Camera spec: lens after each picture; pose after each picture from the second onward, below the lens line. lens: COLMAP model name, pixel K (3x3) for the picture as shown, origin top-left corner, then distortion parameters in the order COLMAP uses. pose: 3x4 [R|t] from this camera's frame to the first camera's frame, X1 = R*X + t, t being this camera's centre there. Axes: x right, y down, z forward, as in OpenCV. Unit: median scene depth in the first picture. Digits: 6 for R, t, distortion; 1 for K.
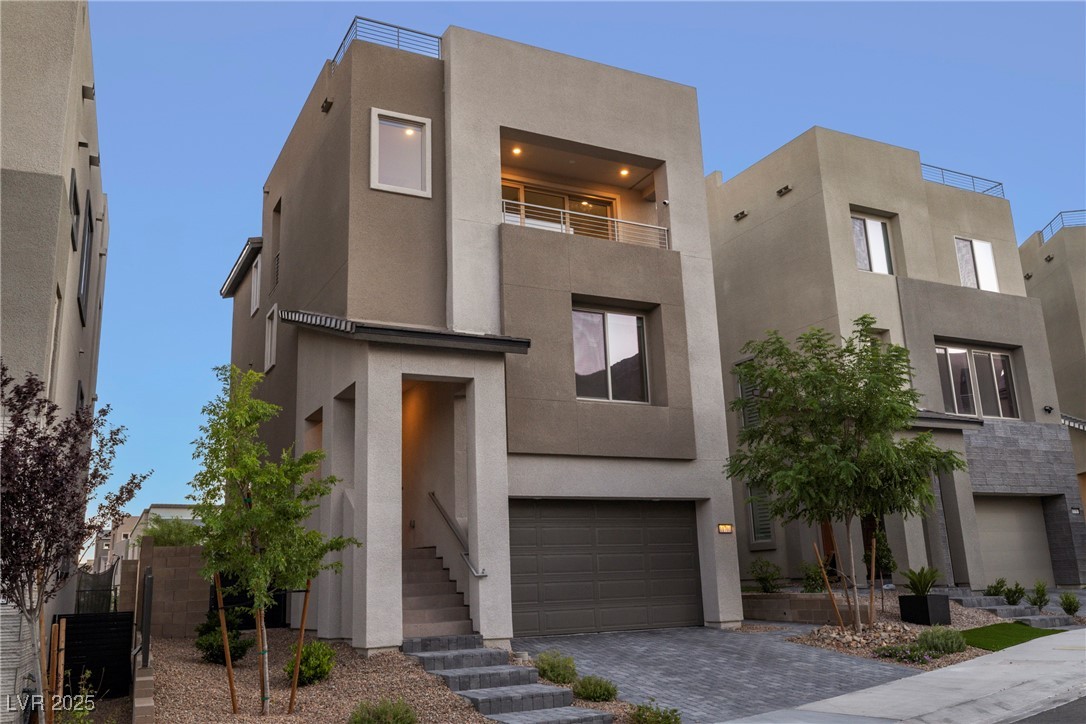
lens RADIAL K [[921.3, 0, 543.0], [0, 921.3, 362.0], [0, 0, 1]] dist [-0.162191, 0.000598]
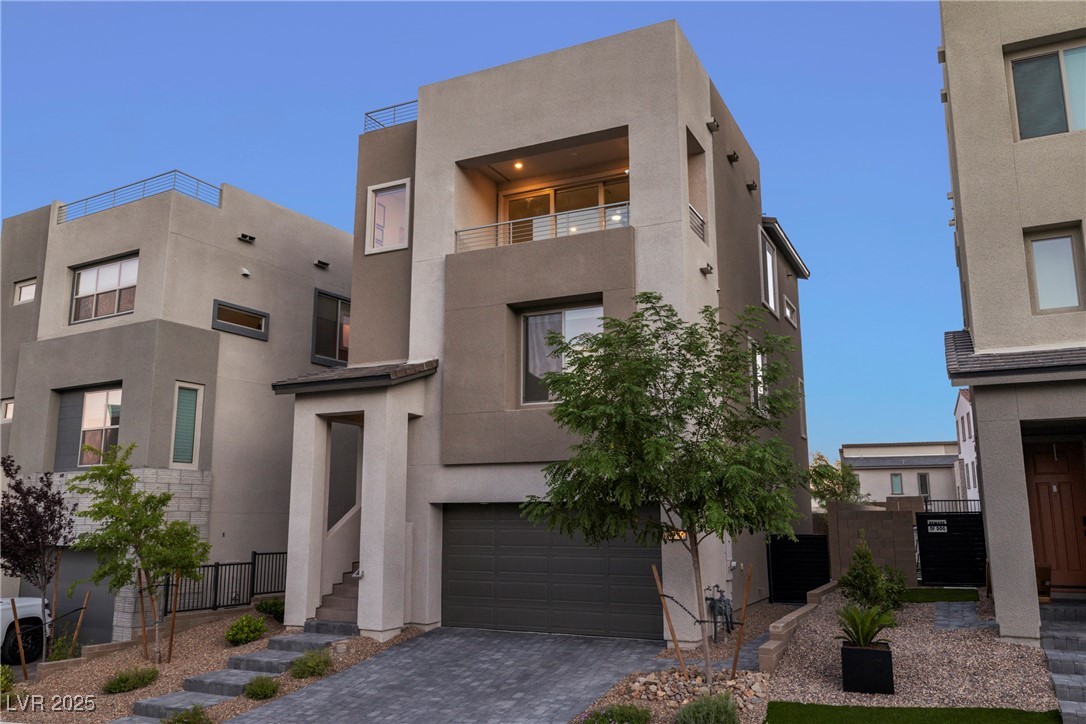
lens RADIAL K [[875.1, 0, 543.0], [0, 875.1, 362.0], [0, 0, 1]] dist [0.003750, 0.000670]
pose [[0.606642, -0.123932, -0.785256, 0.853718], [0.162592, 0.986236, -0.030043, 0.027074], [0.778171, -0.109451, 0.618442, 0.425793]]
